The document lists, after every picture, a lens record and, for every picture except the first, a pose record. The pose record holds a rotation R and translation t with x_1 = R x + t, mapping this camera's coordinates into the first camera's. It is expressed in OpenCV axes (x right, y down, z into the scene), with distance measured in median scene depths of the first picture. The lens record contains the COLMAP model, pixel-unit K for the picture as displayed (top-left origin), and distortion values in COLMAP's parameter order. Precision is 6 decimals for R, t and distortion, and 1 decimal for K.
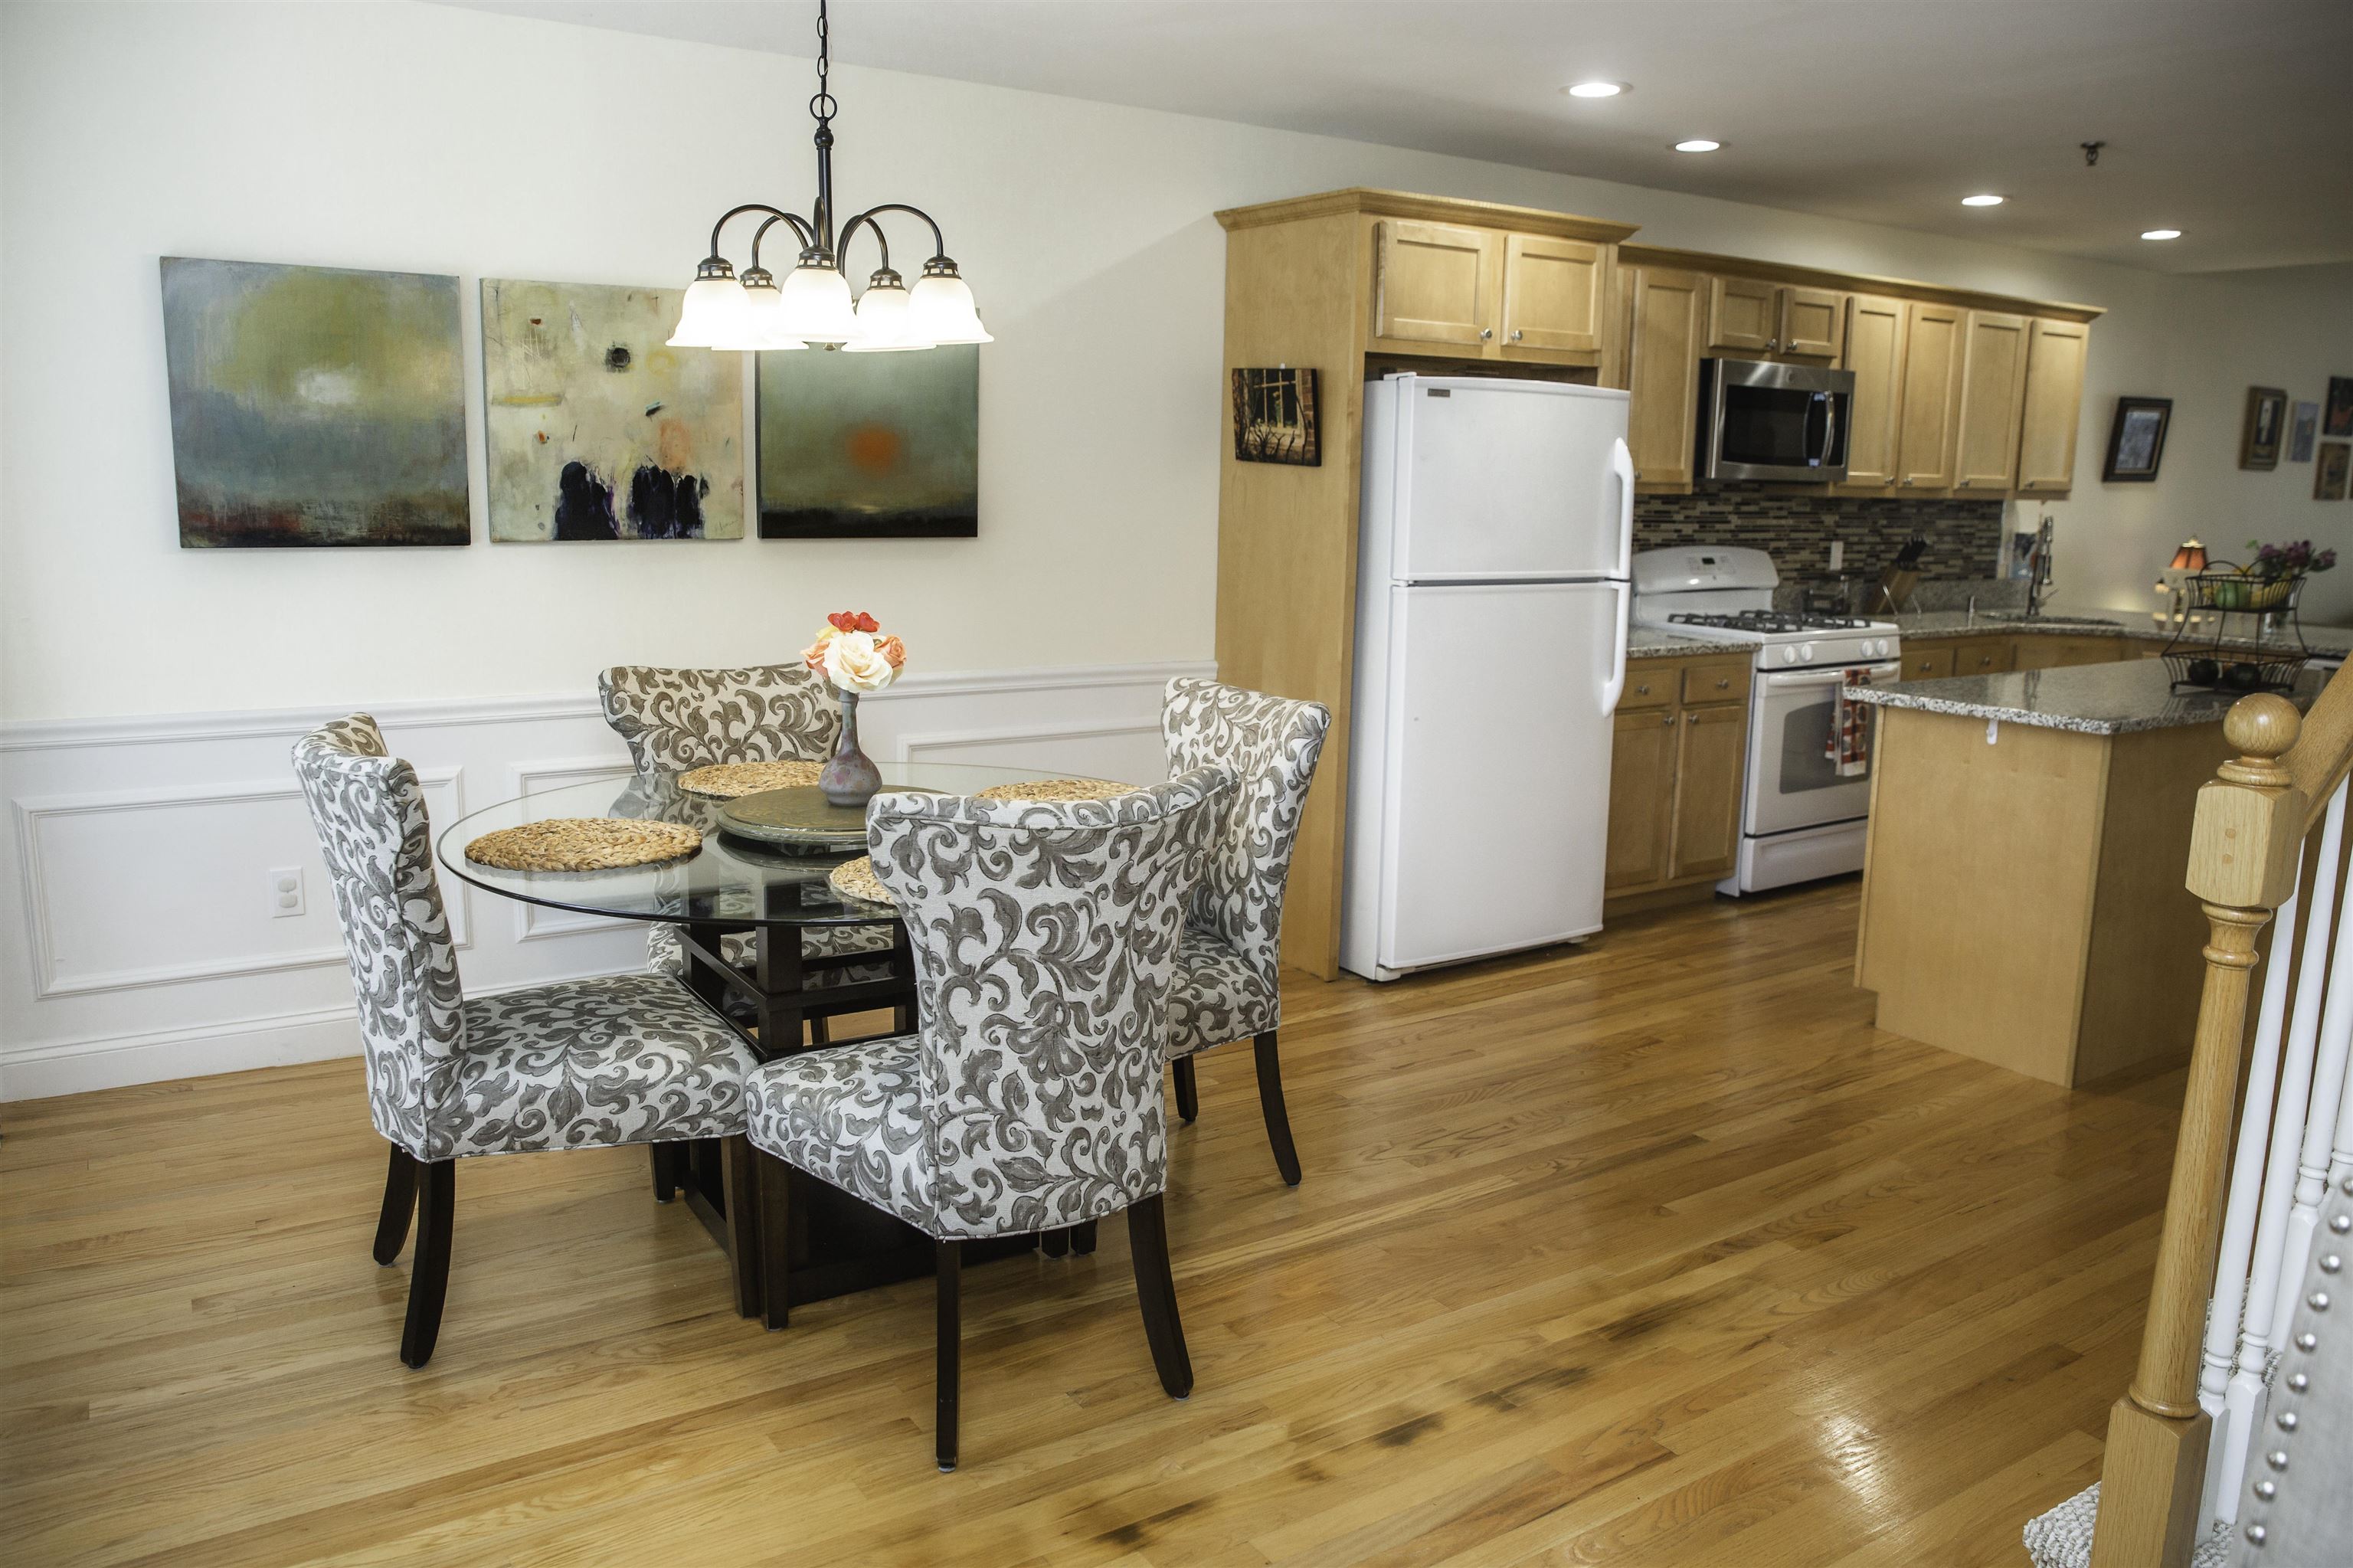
lens RADIAL K [[1690.2, 0, 1184.4], [0, 1690.2, 797.8], [0, 0, 1]] dist [-0.095505, 0.063905]
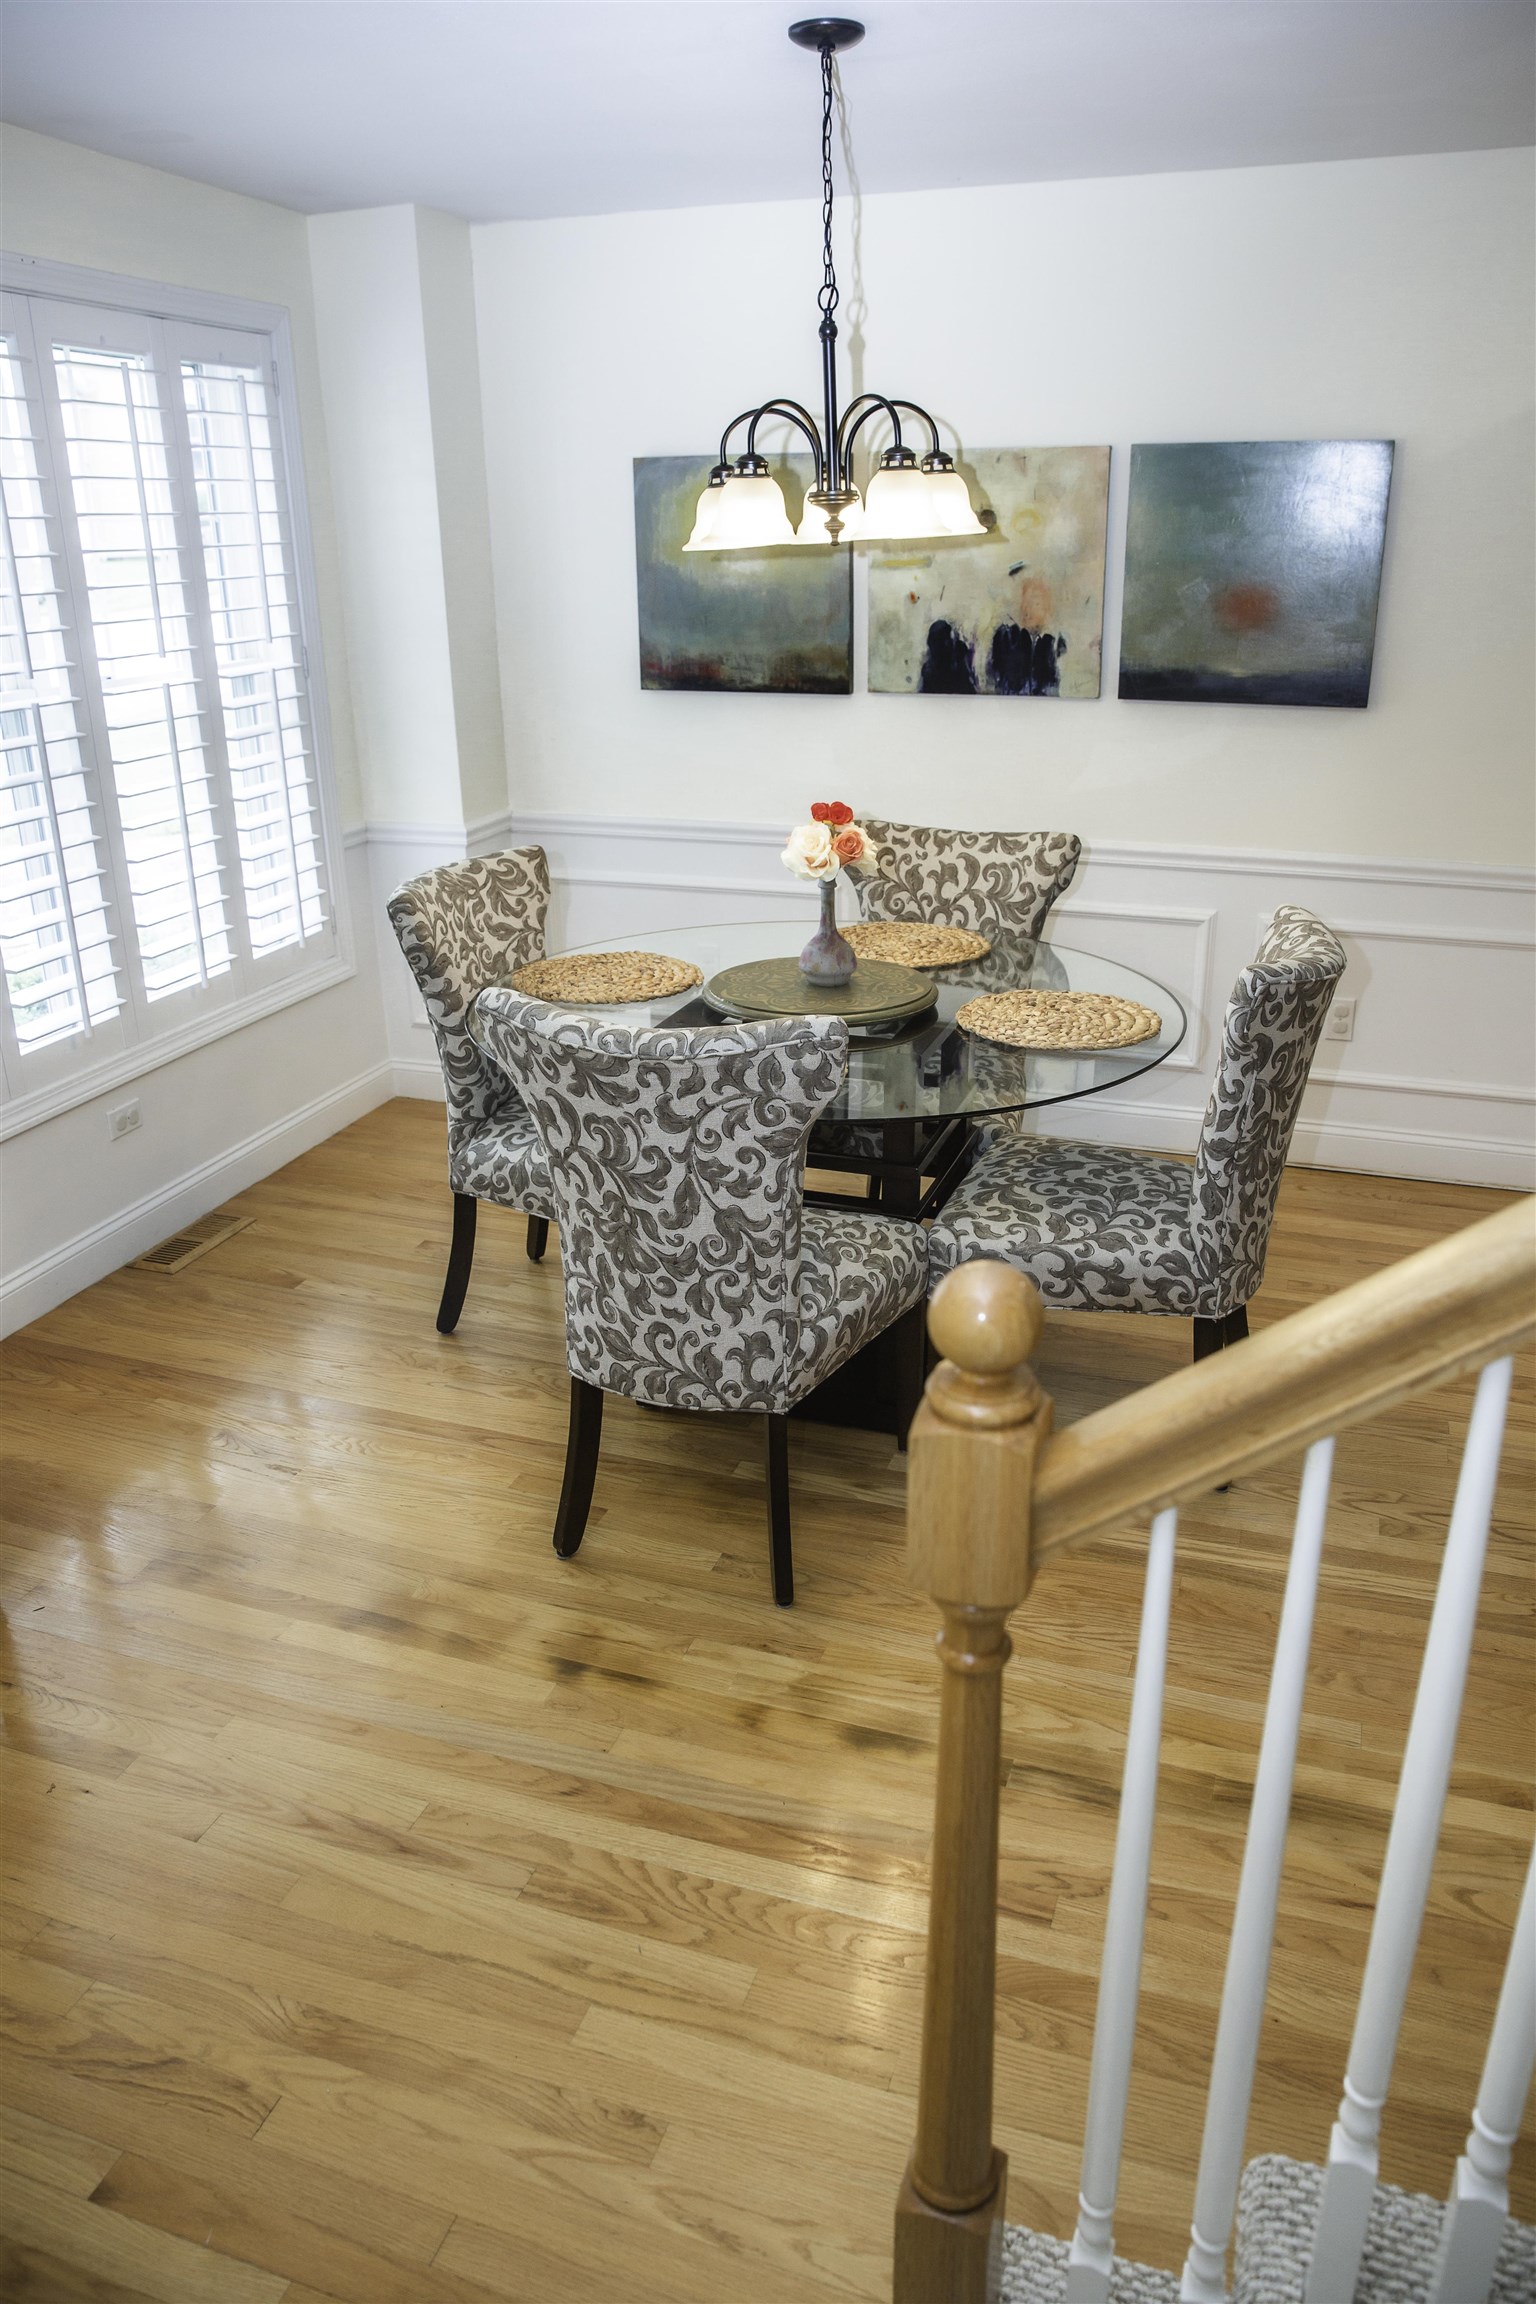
lens RADIAL K [[1654.9, 0, 878.0], [0, 1654.9, 1164.0], [0, 0, 1]] dist [-0.095505, 0.063905]
pose [[0.621652, 0.263093, -0.737788, 0.682183], [-0.128577, 0.963403, 0.235209, -0.148685], [0.772669, -0.051355, 0.632729, 0.384999]]
